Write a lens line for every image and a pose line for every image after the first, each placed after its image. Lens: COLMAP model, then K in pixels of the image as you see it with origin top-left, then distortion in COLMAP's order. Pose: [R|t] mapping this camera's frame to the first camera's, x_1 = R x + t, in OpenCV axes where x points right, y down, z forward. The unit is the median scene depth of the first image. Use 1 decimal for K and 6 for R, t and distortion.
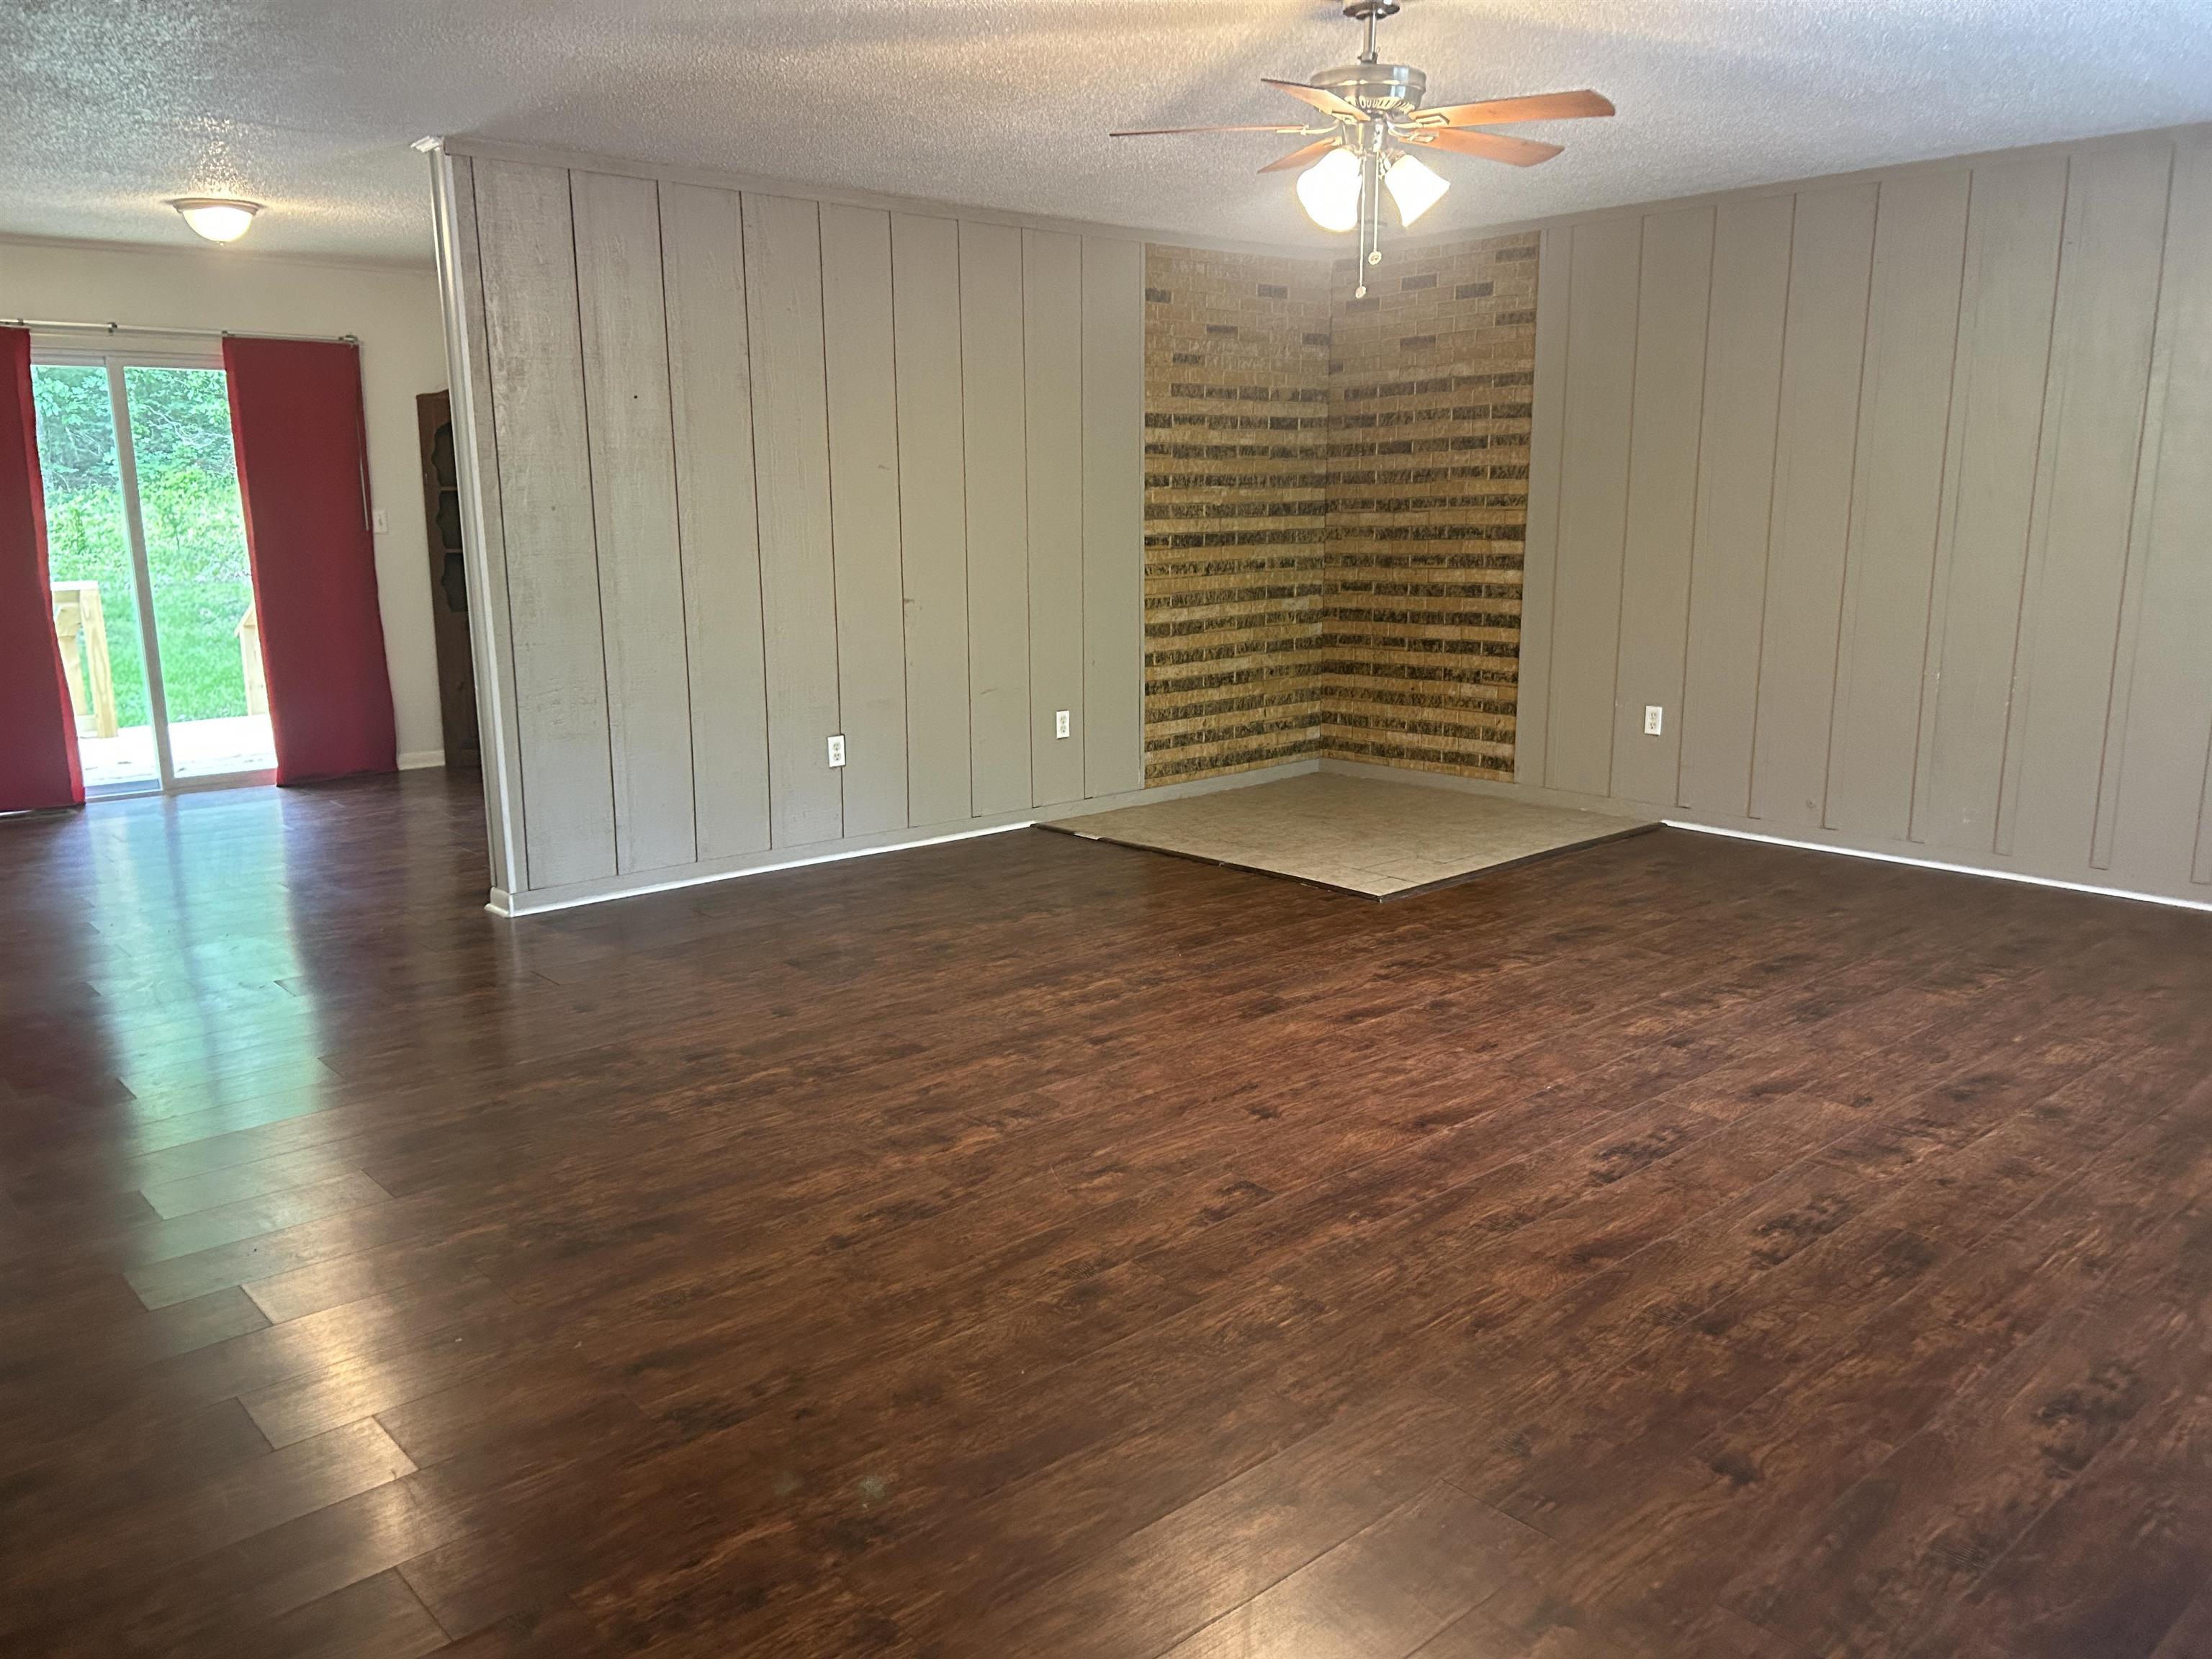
lens RADIAL K [[1662.5, 0, 1106.0], [0, 1662.5, 829.5], [0, 0, 1]] dist [0.057913, -0.070129]
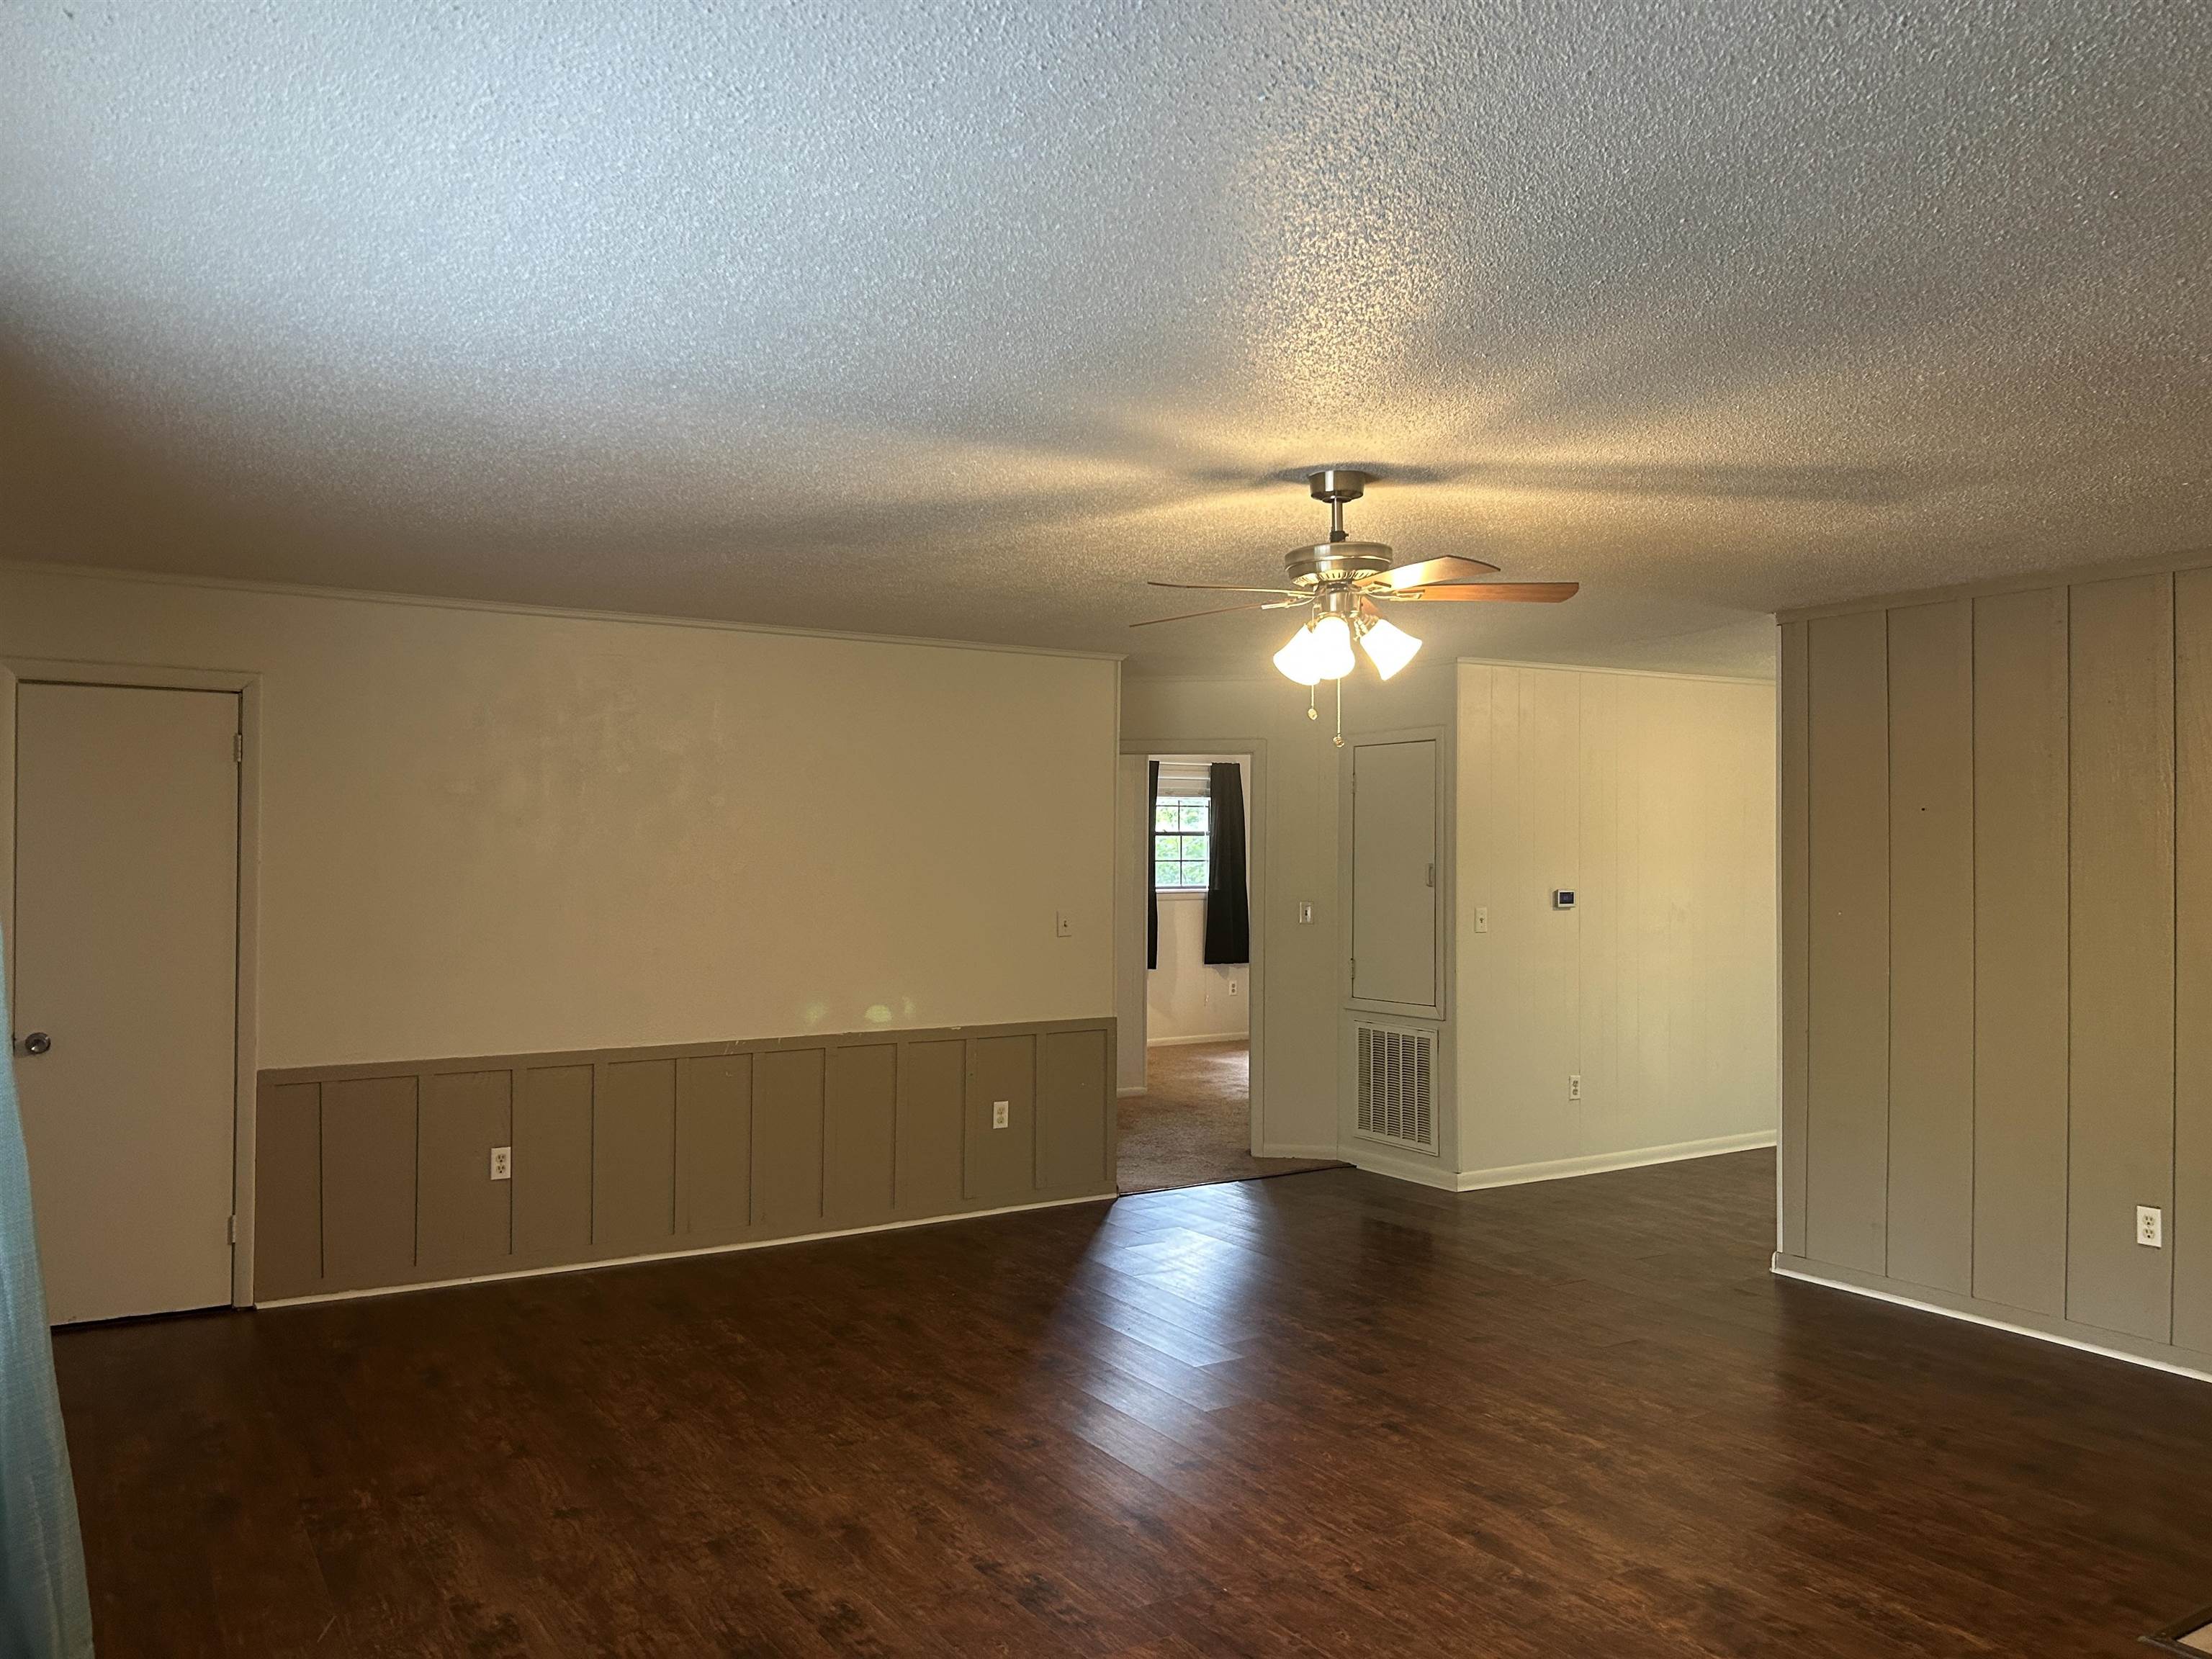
lens RADIAL K [[1662.5, 0, 1106.0], [0, 1662.5, 829.5], [0, 0, 1]] dist [0.057913, -0.070129]
pose [[-0.170060, -0.003881, -0.985426, 0.846221], [-0.198209, 0.979690, 0.030347, -0.188567], [0.965294, 0.200481, -0.167375, 0.733090]]
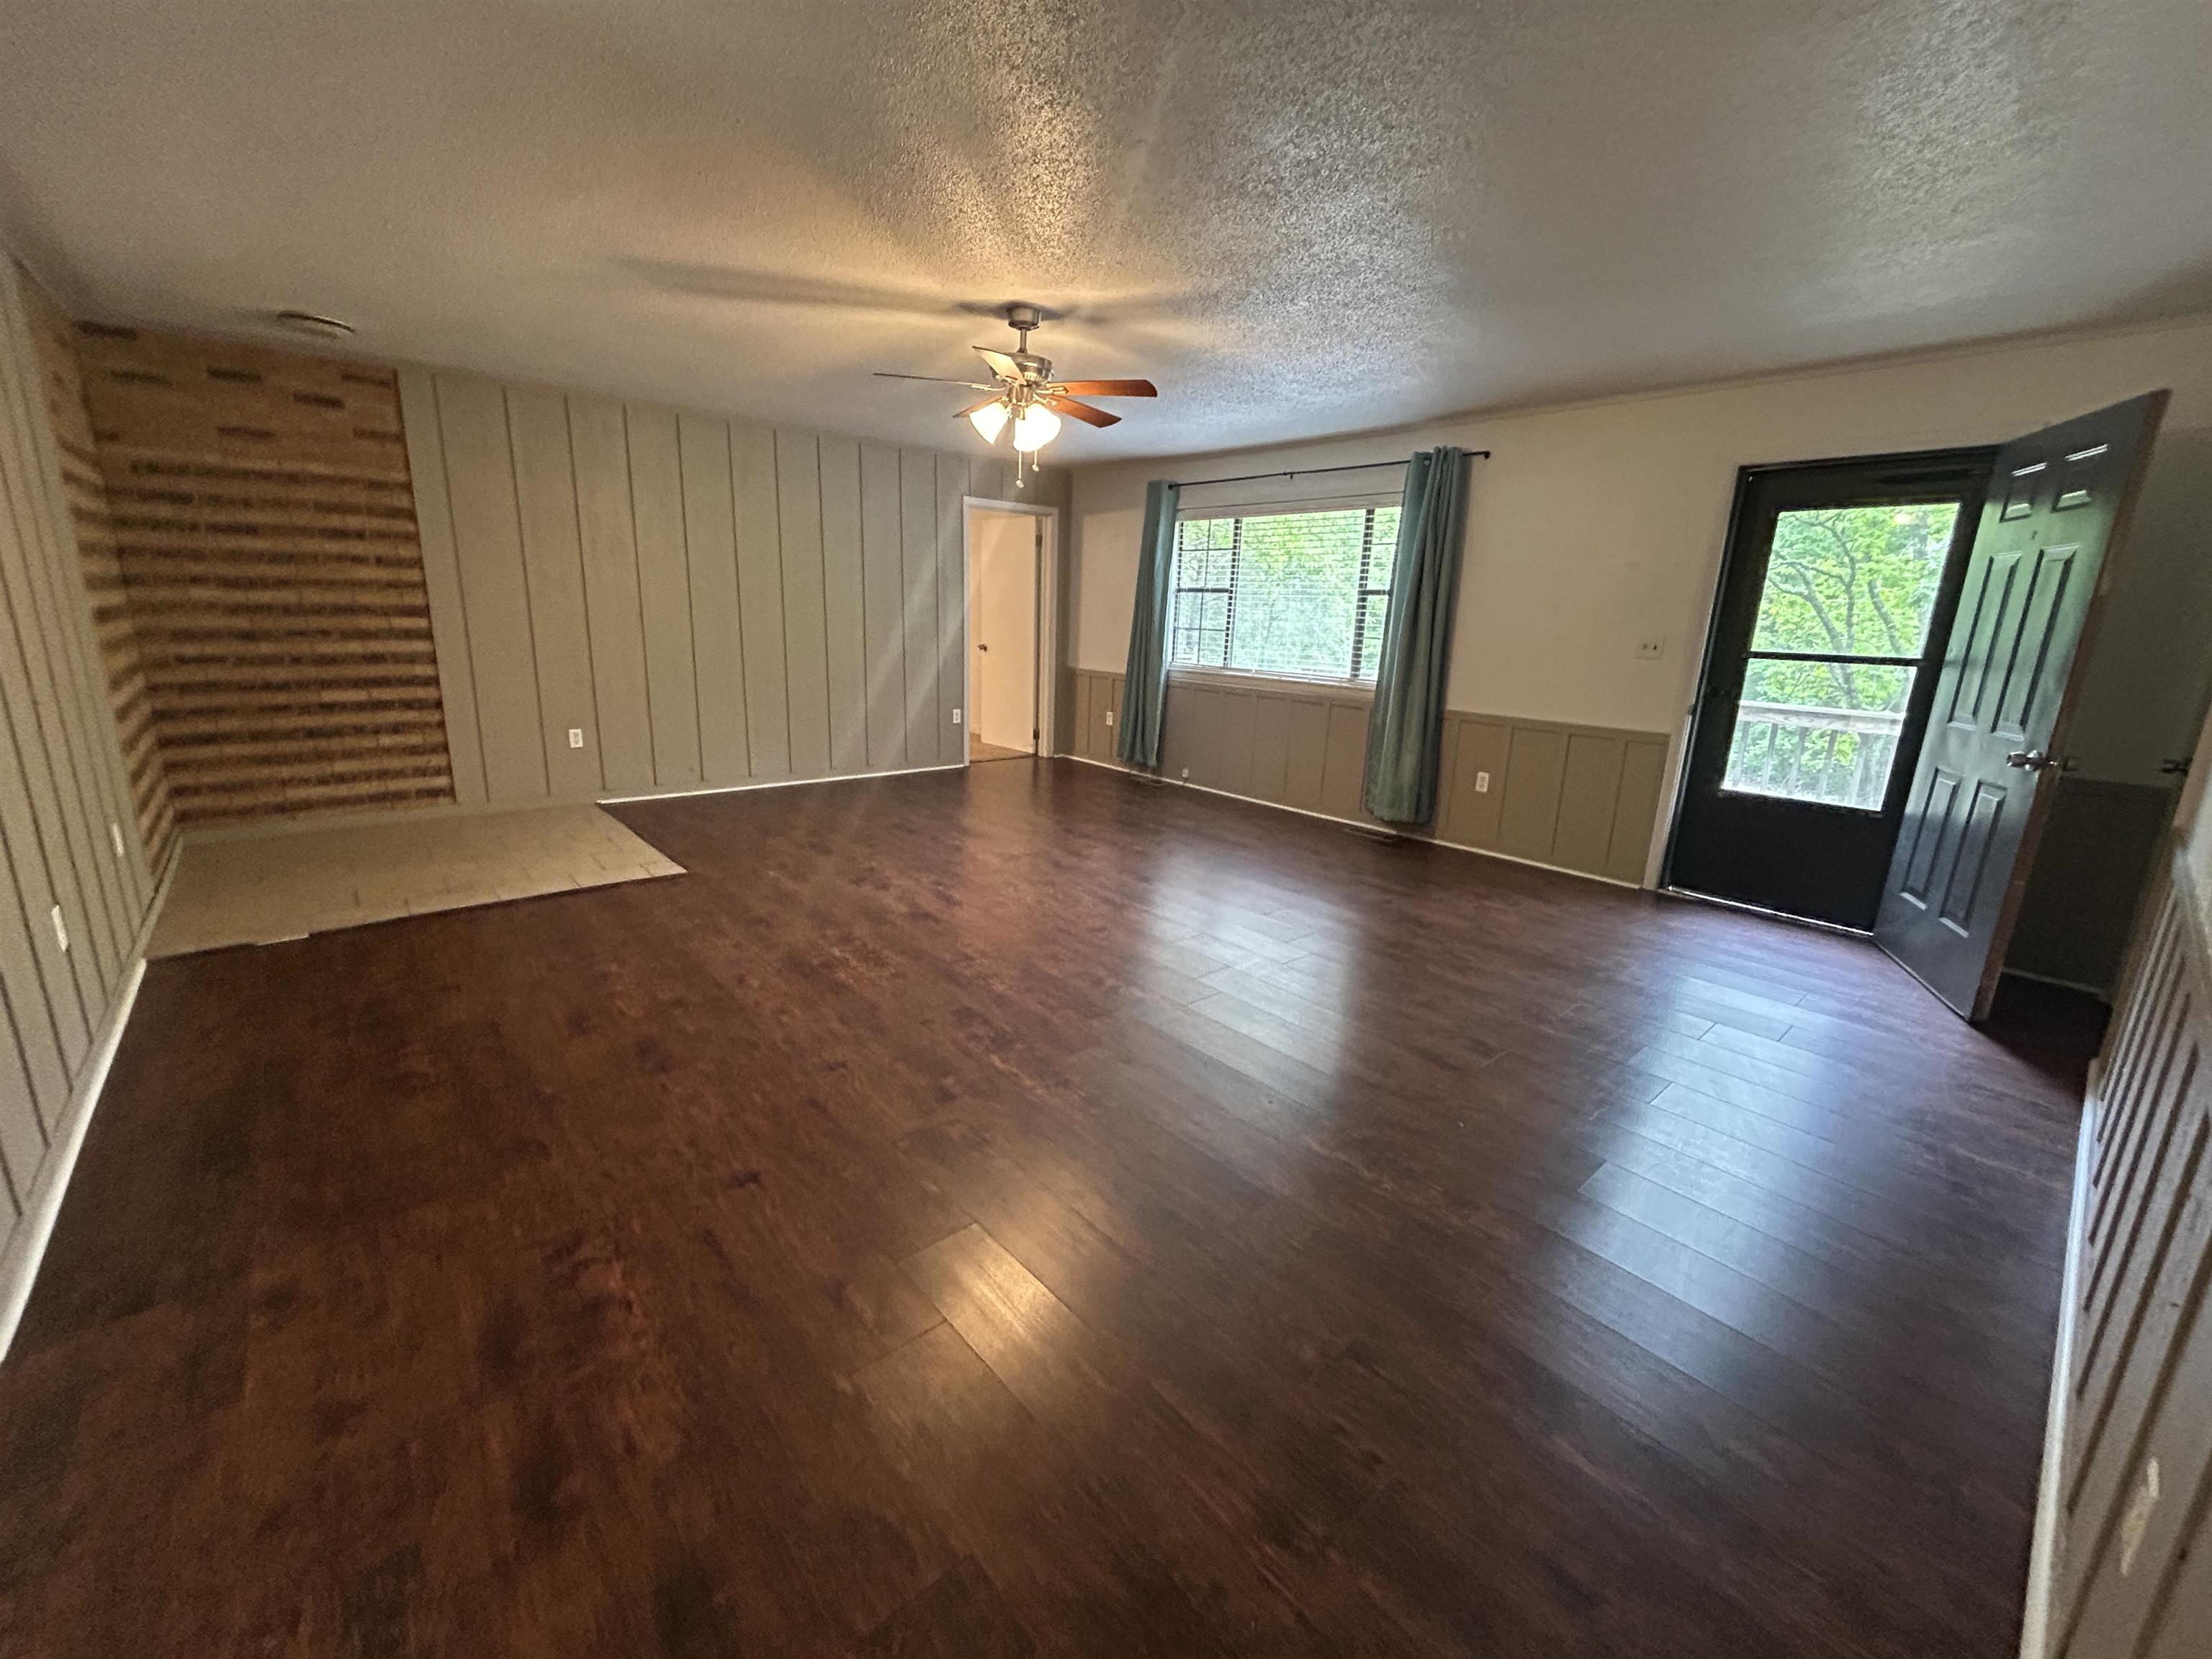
lens RADIAL K [[885.1, 0, 1099.5], [0, 885.1, 824.5], [0, 0, 1]] dist [0.001386, 0.000259]
pose [[0.004636, -0.227271, 0.973821, -0.602298], [0.161621, 0.961198, 0.223556, -0.119611], [-0.986842, 0.156354, 0.041188, 0.655703]]
